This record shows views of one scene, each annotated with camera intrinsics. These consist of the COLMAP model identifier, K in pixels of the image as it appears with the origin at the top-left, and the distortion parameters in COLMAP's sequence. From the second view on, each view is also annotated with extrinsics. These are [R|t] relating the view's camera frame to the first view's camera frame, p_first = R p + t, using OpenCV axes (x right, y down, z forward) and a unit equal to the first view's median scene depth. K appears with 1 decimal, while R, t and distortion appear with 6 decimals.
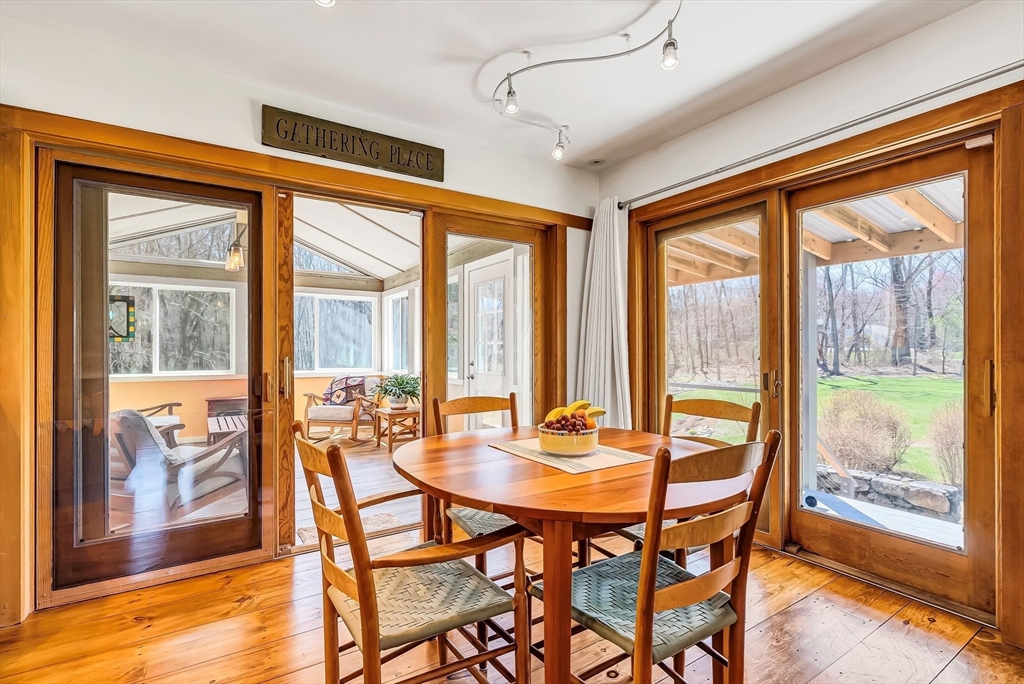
lens RADIAL K [[468.3, 0, 516.7], [0, 468.3, 351.3], [0, 0, 1]] dist [-0.000617, 0.000362]
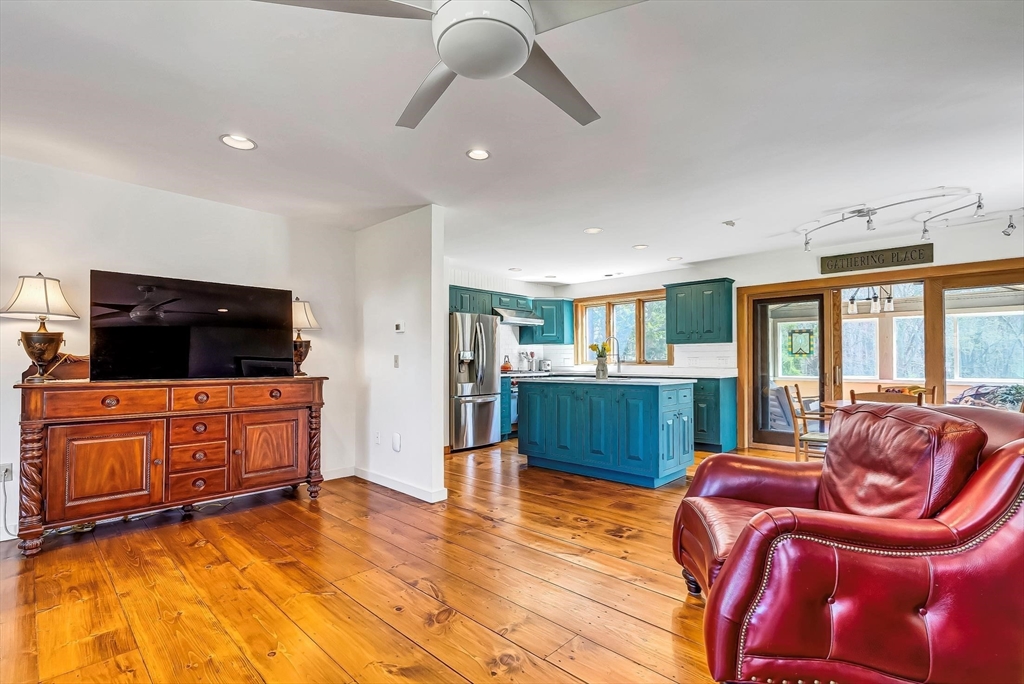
lens RADIAL K [[468.3, 0, 516.1], [0, 468.3, 351.3], [0, 0, 1]] dist [-0.000617, 0.000362]
pose [[0.235459, -0.019447, -0.971690, 1.231330], [-0.000297, 0.999798, -0.020081, -0.013083], [0.971884, 0.005017, 0.235406, -0.923492]]
